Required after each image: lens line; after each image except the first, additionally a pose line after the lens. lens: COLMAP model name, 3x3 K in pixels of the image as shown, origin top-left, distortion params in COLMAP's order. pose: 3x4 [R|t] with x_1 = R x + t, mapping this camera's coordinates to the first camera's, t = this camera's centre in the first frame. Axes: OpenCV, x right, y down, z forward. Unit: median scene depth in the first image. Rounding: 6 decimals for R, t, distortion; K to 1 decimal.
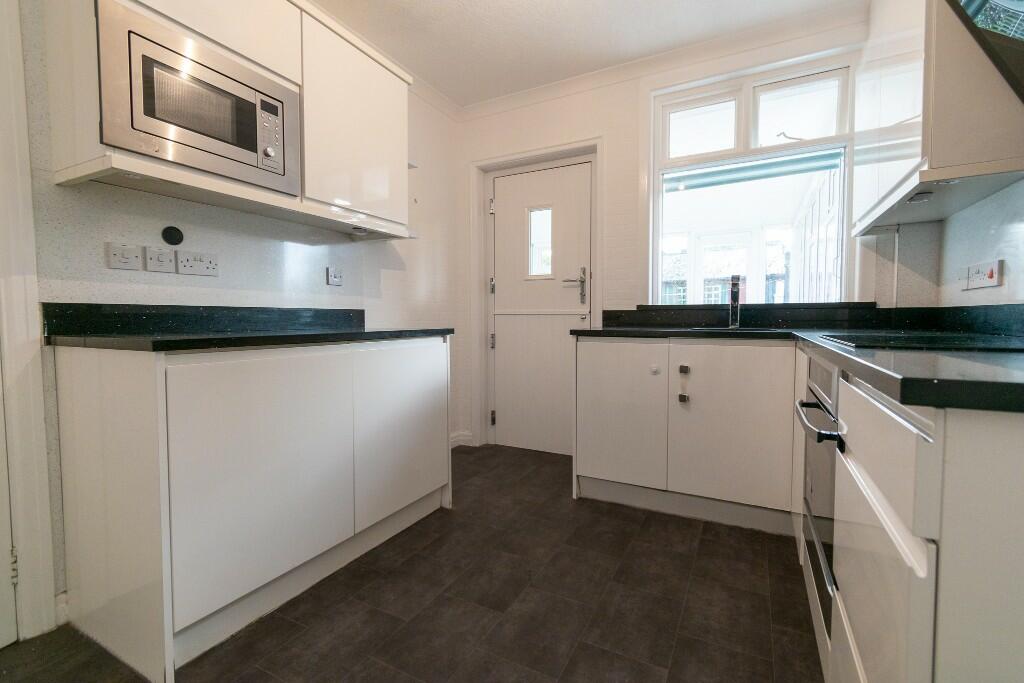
lens RADIAL K [[452.5, 0, 513.7], [0, 452.5, 339.1], [0, 0, 1]] dist [0.001754, 0.000215]
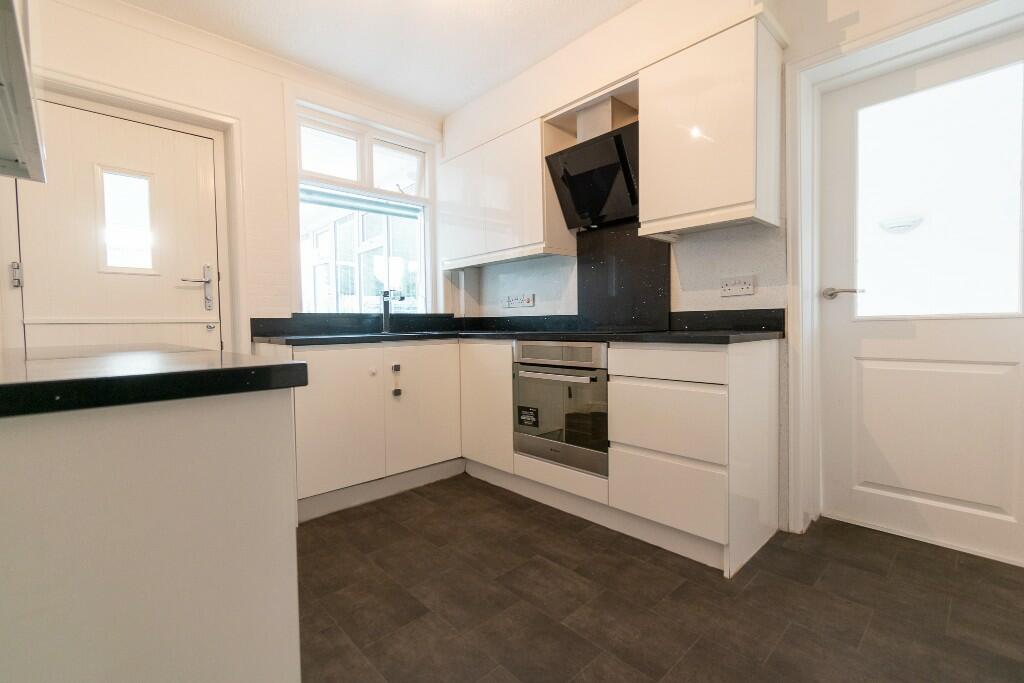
lens RADIAL K [[452.5, 0, 511.5], [0, 452.5, 339.7], [0, 0, 1]] dist [0.001754, 0.000215]
pose [[0.322005, -0.038443, 0.945957, -0.623632], [0.060399, 0.997974, 0.019996, -0.011475], [-0.944809, 0.050696, 0.323674, 0.319050]]
